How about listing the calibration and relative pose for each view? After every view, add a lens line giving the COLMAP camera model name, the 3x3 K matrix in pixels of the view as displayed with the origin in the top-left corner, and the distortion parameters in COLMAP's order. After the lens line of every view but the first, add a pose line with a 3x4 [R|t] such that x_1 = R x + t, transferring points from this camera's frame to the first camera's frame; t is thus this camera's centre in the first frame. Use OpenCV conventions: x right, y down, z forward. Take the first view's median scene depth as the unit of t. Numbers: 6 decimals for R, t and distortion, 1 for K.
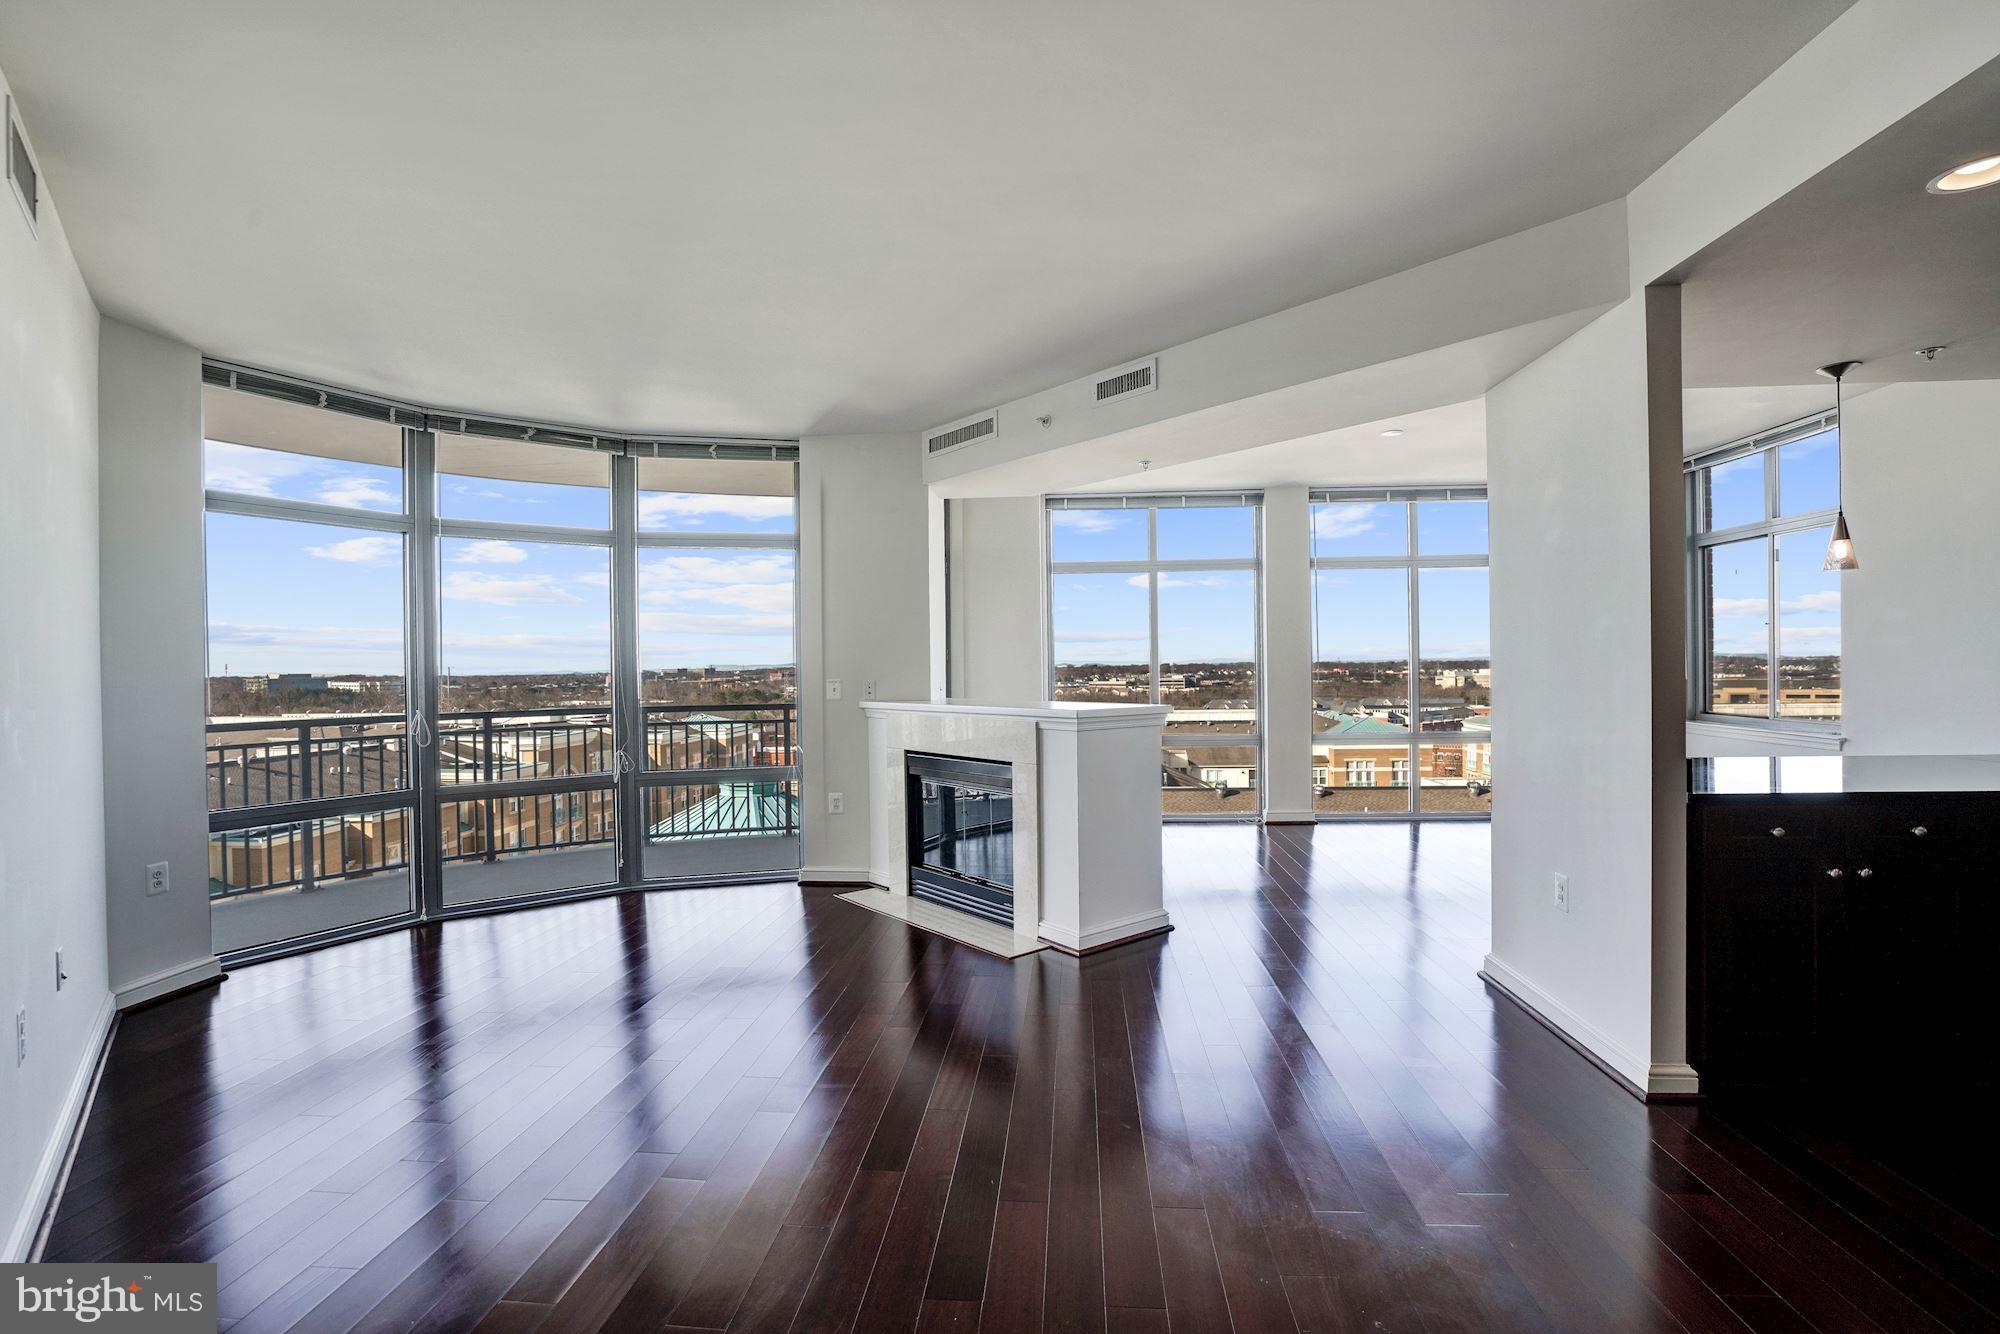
lens RADIAL K [[940.1, 0, 1003.0], [0, 940.1, 680.4], [0, 0, 1]] dist [-0.066701, 0.026065]
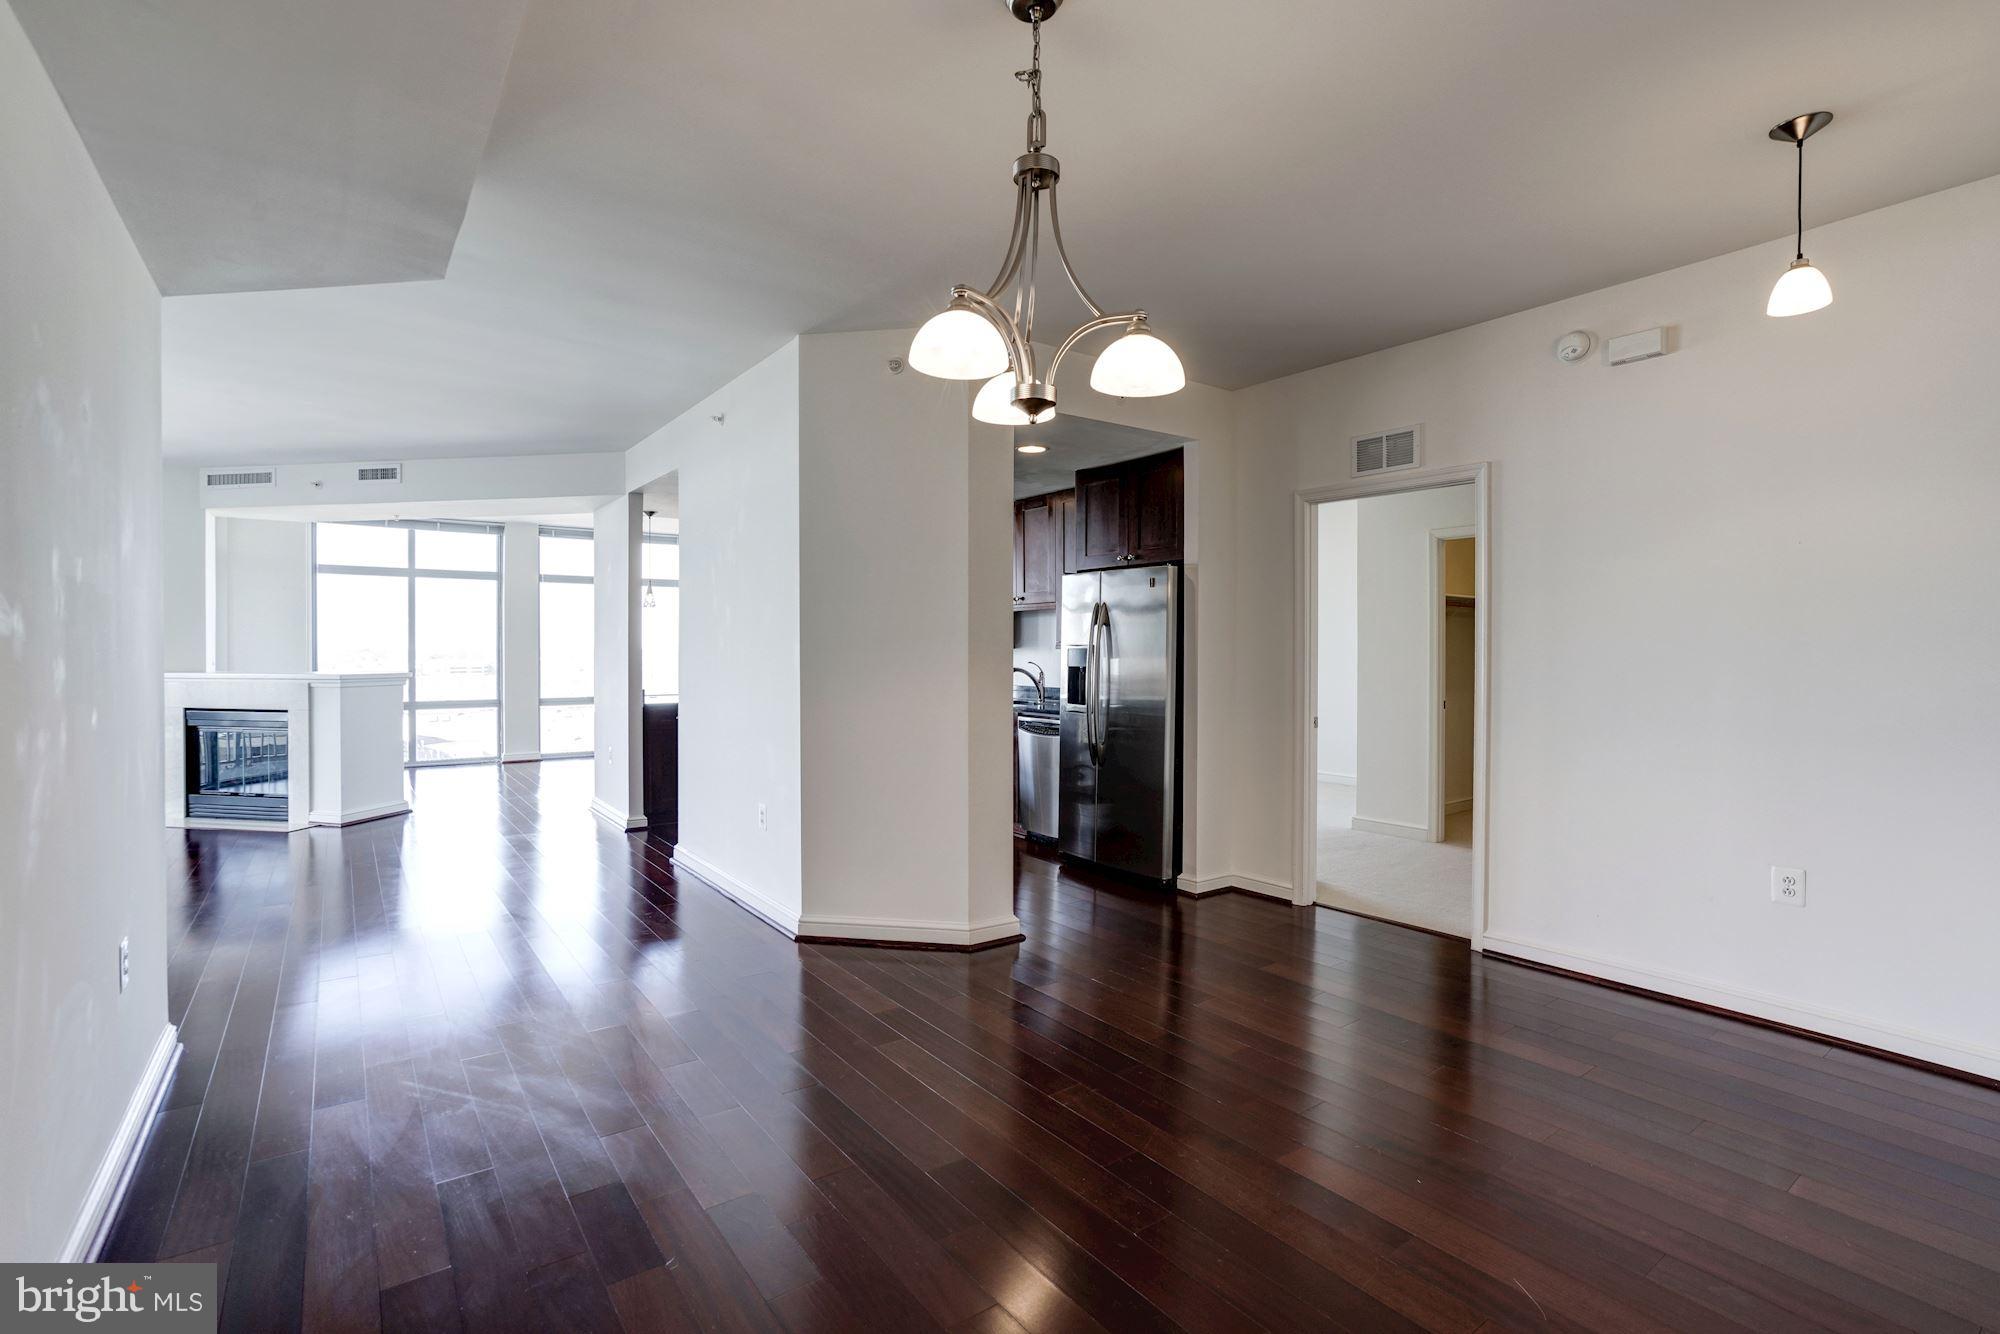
lens RADIAL K [[950.0, 0, 1000.0], [0, 950.0, 667.0], [0, 0, 1]] dist [0.000395, 0.000508]
pose [[0.771437, 0.008645, 0.636247, -0.048205], [-0.008715, 0.999957, -0.003019, 0.007898], [-0.636246, -0.003216, 0.771480, -0.550529]]
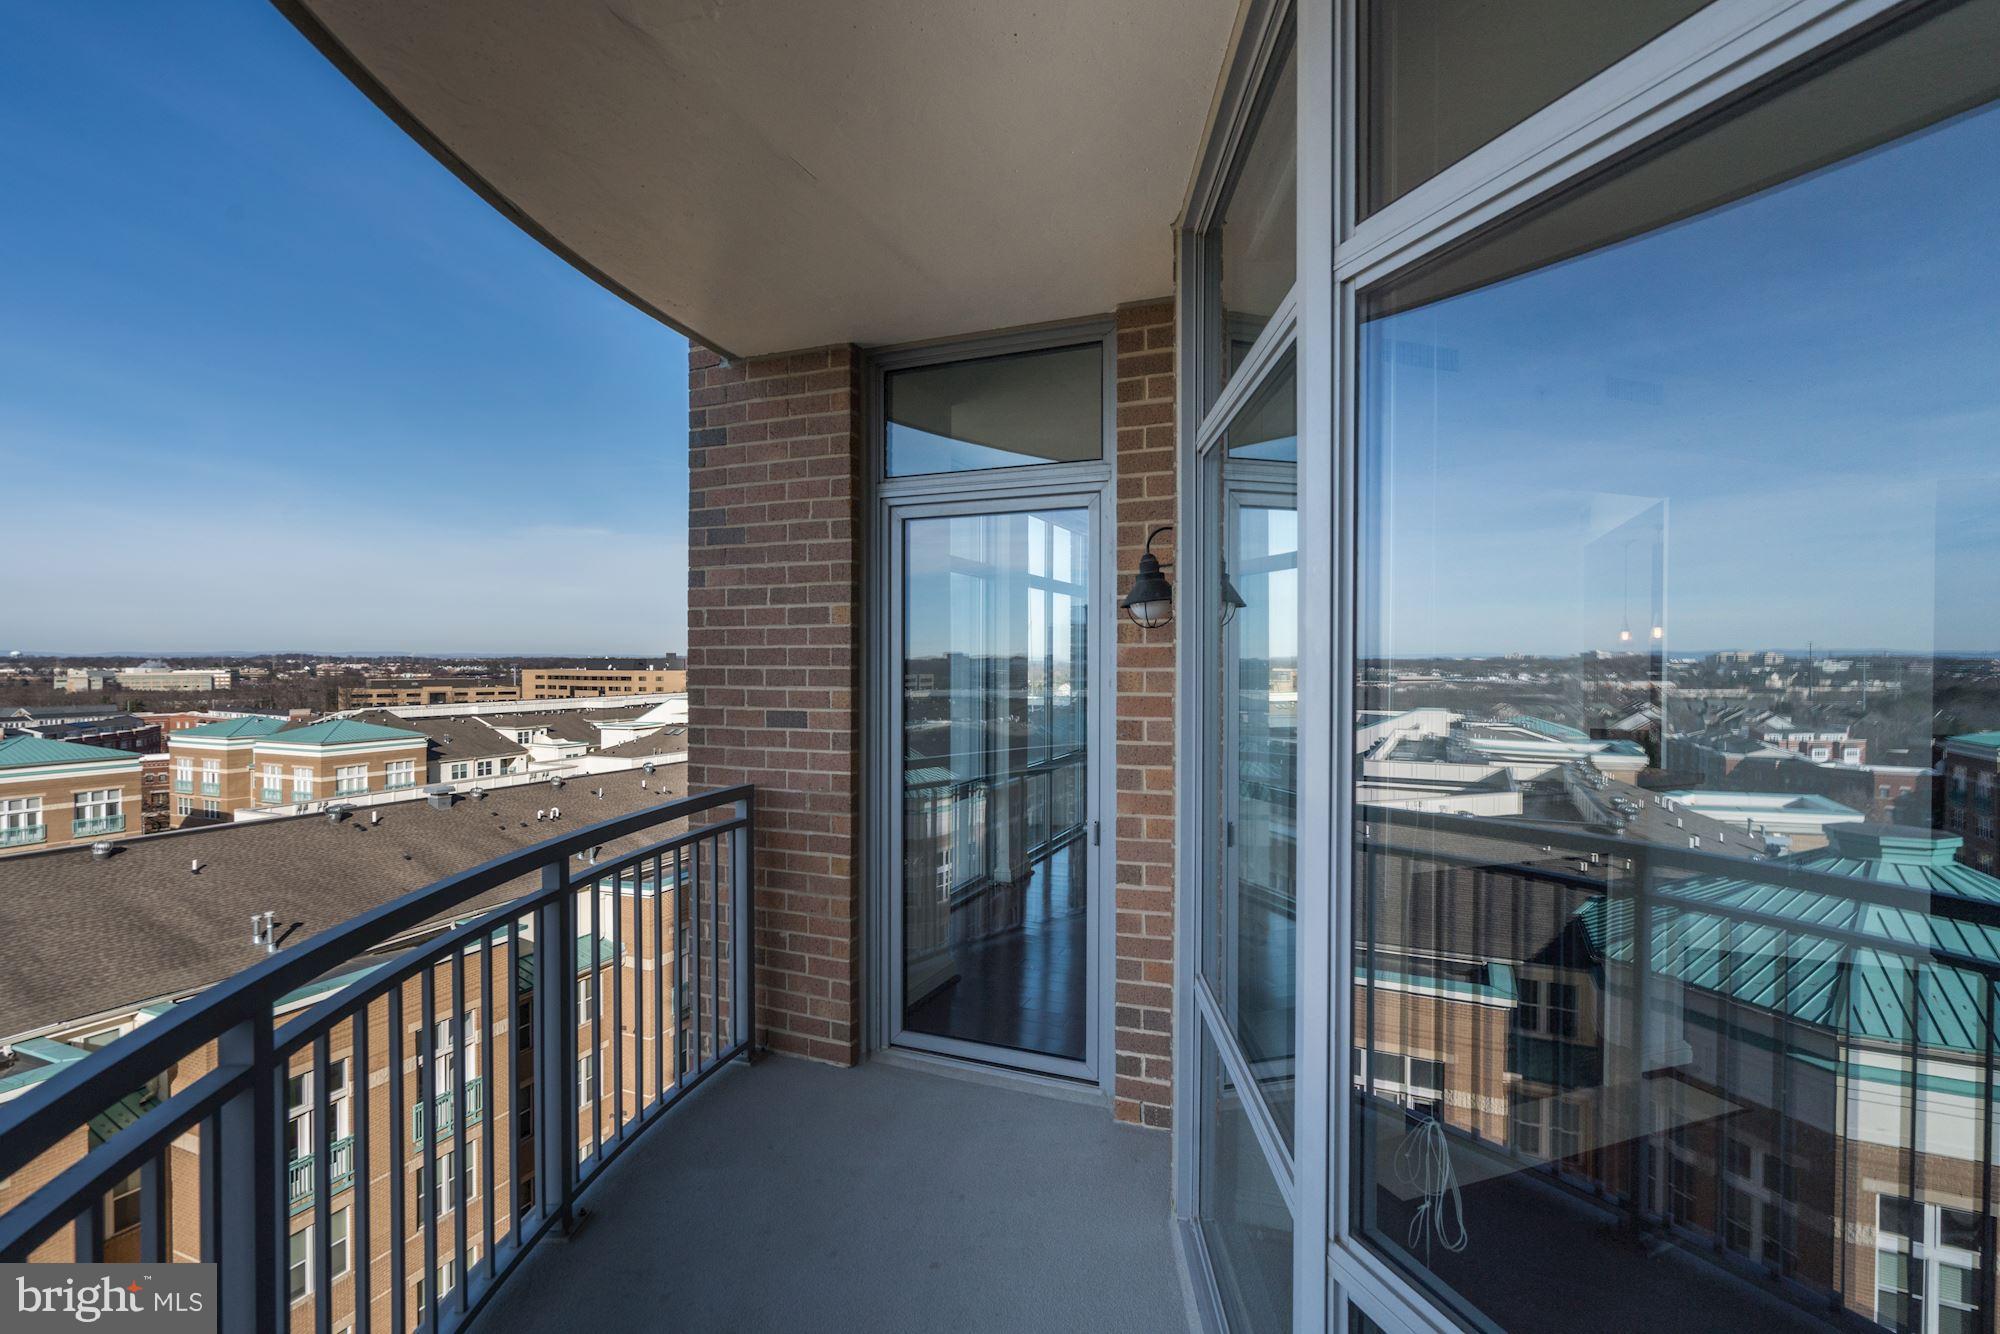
lens RADIAL K [[921.2, 0, 1007.4], [0, 921.2, 671.3], [0, 0, 1]] dist [-0.003867, 0.001751]
pose [[0.314178, 0.003138, 0.949359, -0.501974], [0.005718, 0.999970, -0.005197, -0.034037], [-0.949347, 0.007061, 0.314151, 0.730668]]
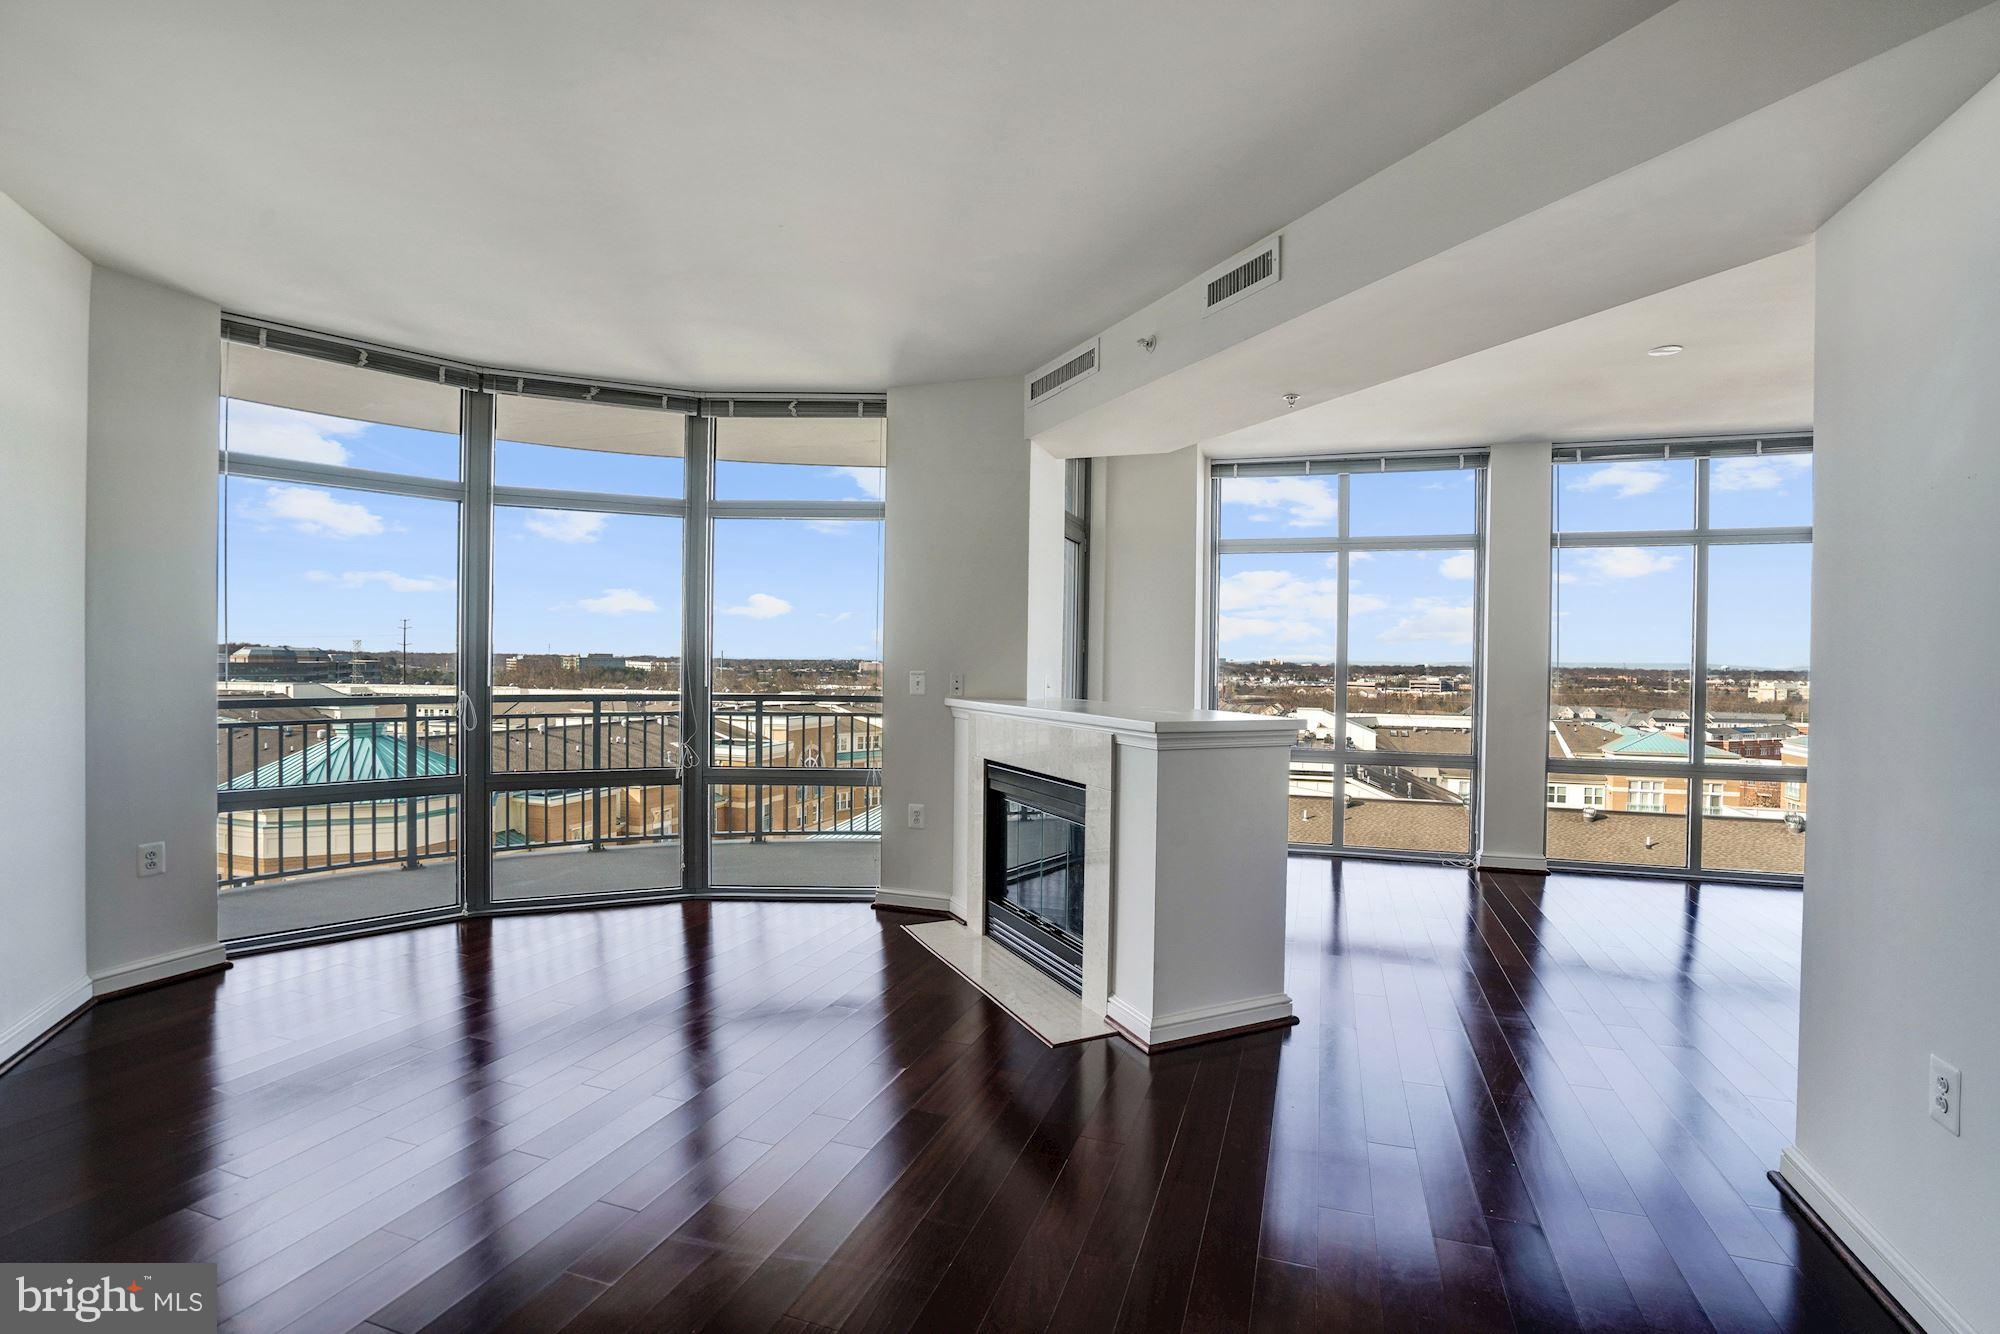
lens RADIAL K [[934.2, 0, 1008.5], [0, 934.2, 673.4], [0, 0, 1]] dist [-0.051290, 0.015563]
pose [[0.969186, 0.028668, -0.244658, 0.079677], [-0.028912, 0.999579, 0.002596, -0.002349], [0.244629, 0.004557, 0.969606, 0.143439]]
